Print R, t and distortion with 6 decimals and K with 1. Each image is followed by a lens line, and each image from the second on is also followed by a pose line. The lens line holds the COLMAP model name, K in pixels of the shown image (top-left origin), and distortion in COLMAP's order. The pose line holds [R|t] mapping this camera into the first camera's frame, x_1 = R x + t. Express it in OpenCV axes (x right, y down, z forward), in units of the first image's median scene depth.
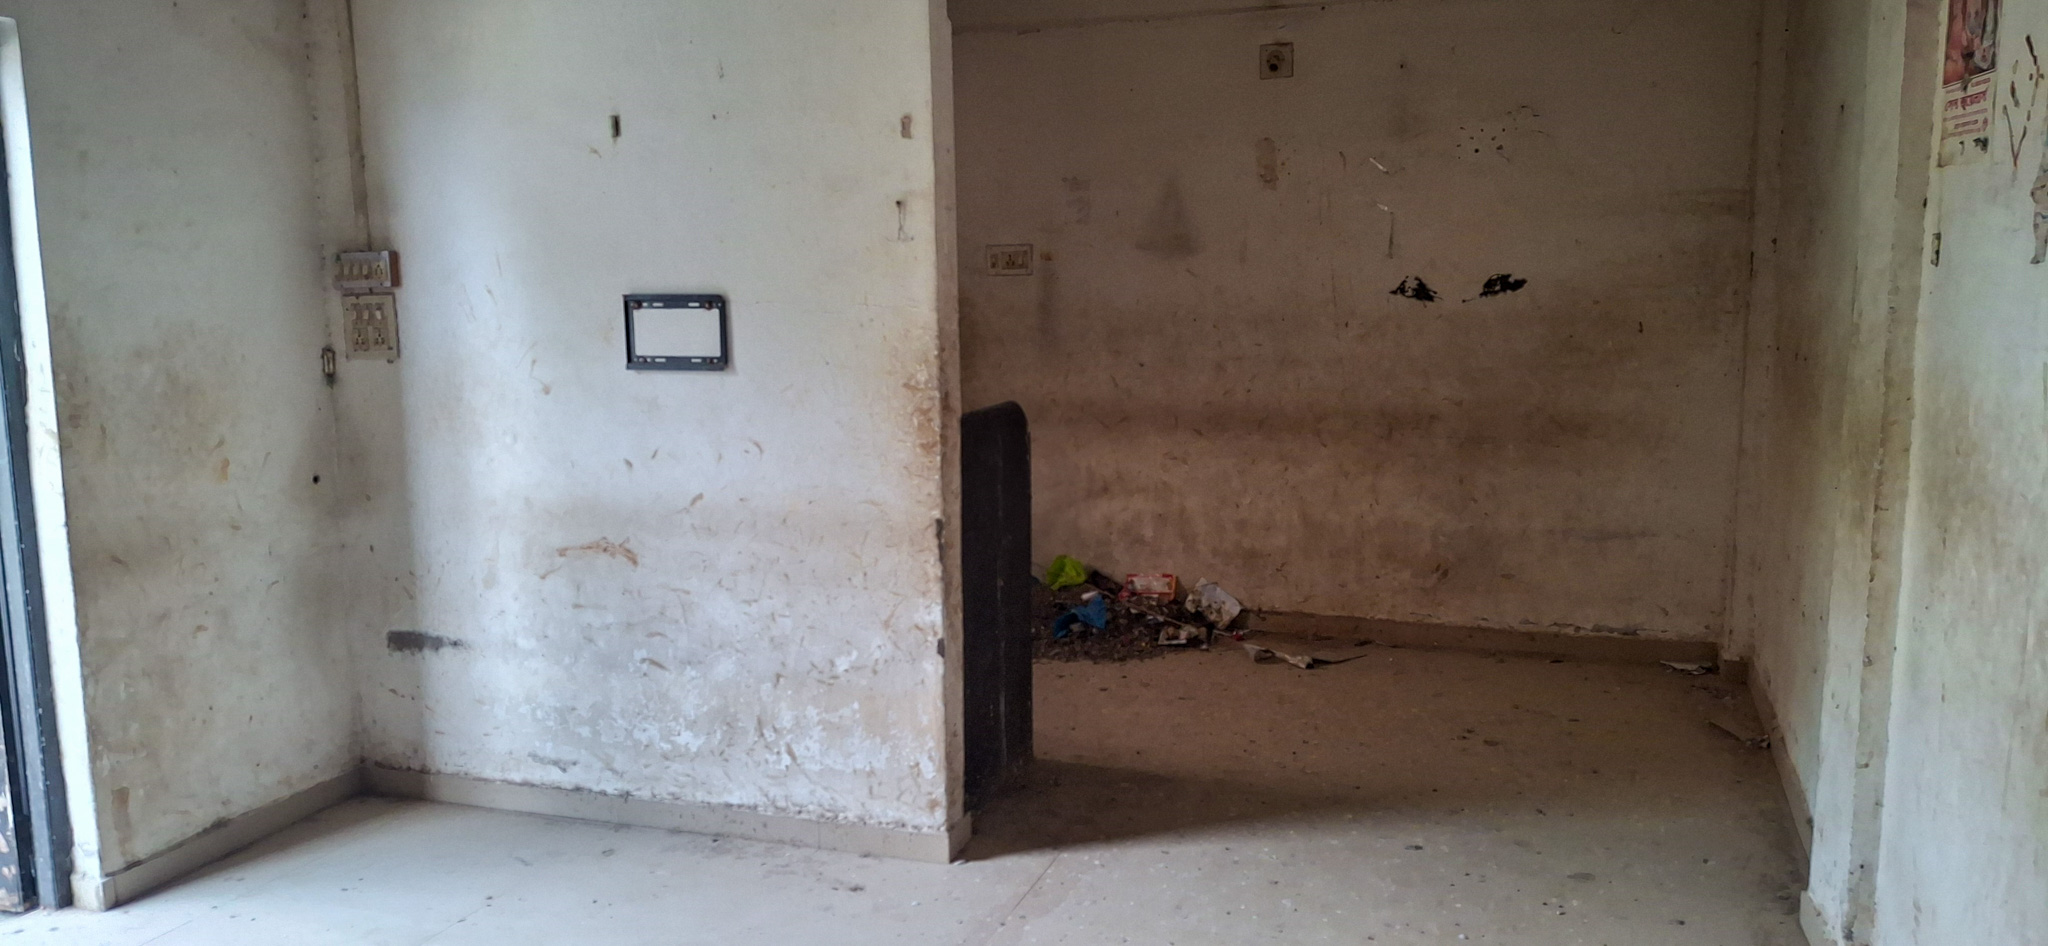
lens RADIAL K [[1519.5, 0, 1062.6], [0, 1519.5, 462.6], [0, 0, 1]] dist [0.234758, -0.758794]
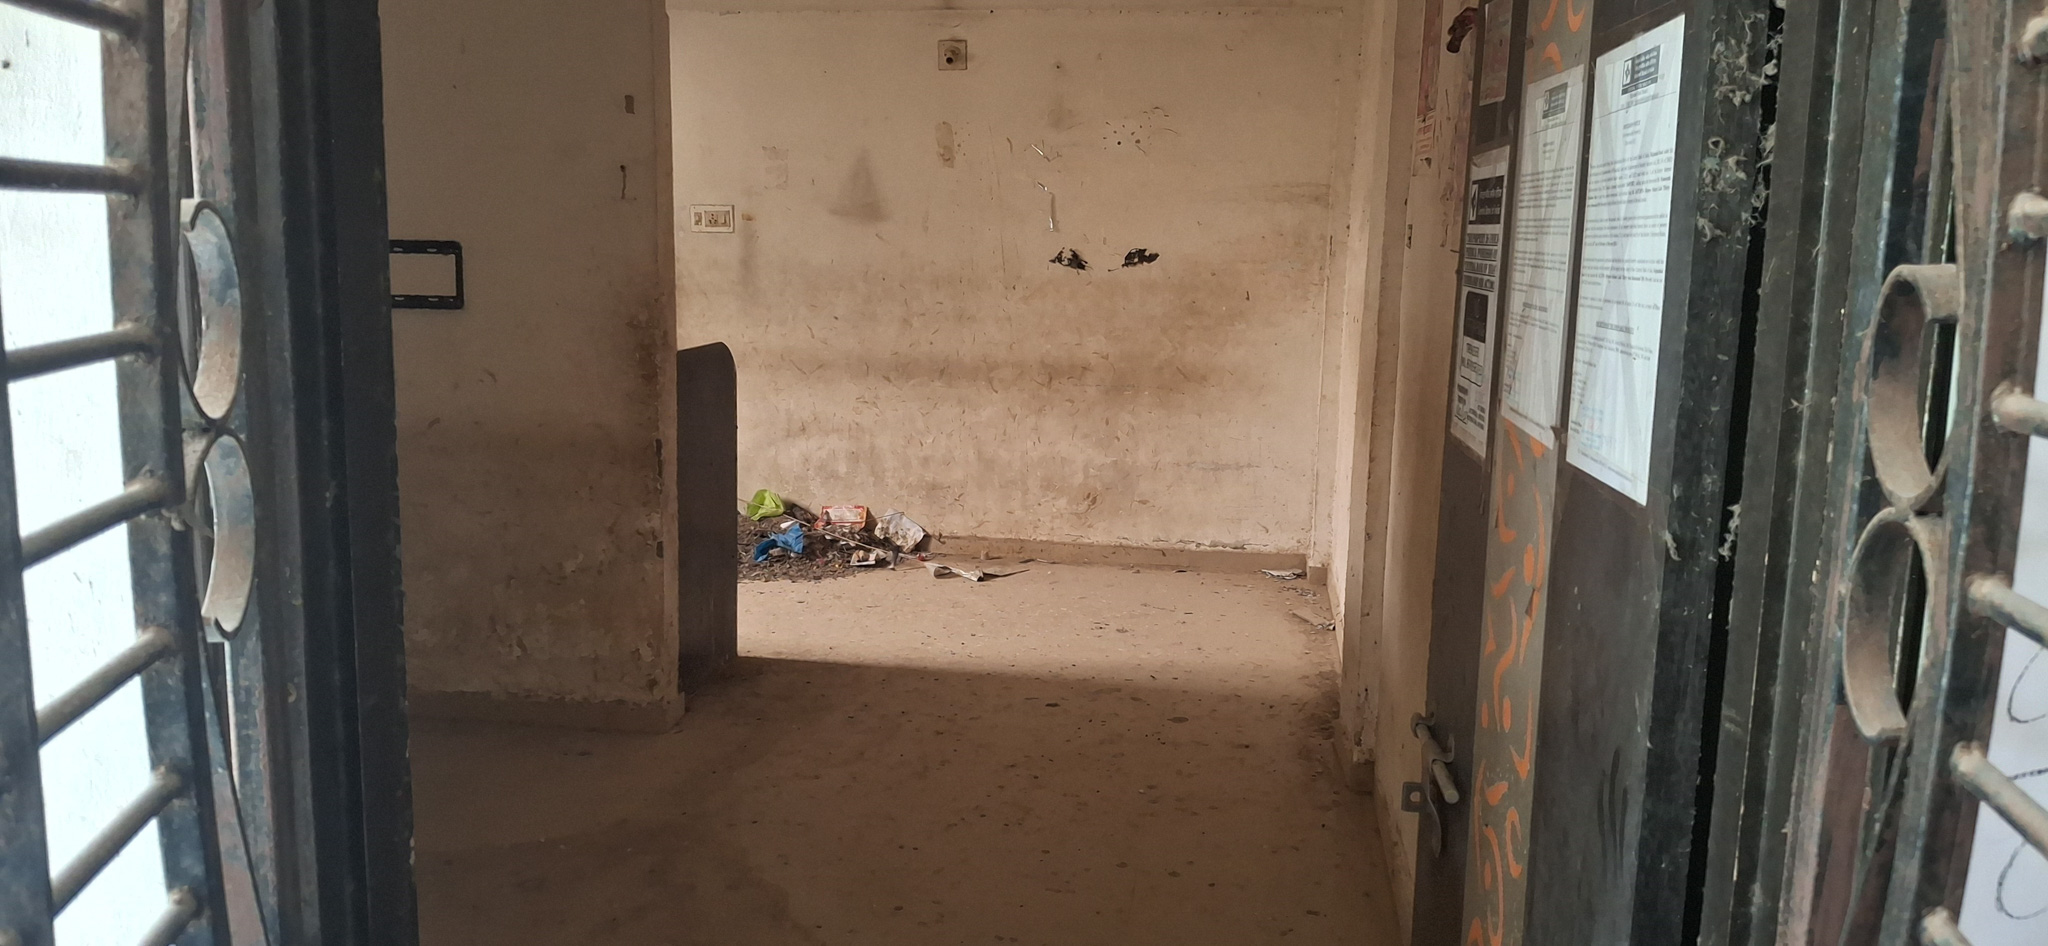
lens RADIAL K [[1519.5, 0, 1062.6], [0, 1519.5, 462.6], [0, 0, 1]] dist [0.234758, -0.758794]
pose [[0.980424, 0.002667, 0.196881, -0.006266], [-0.007071, 0.999740, 0.021669, 0.017704], [-0.196772, -0.022637, 0.980188, -0.145013]]
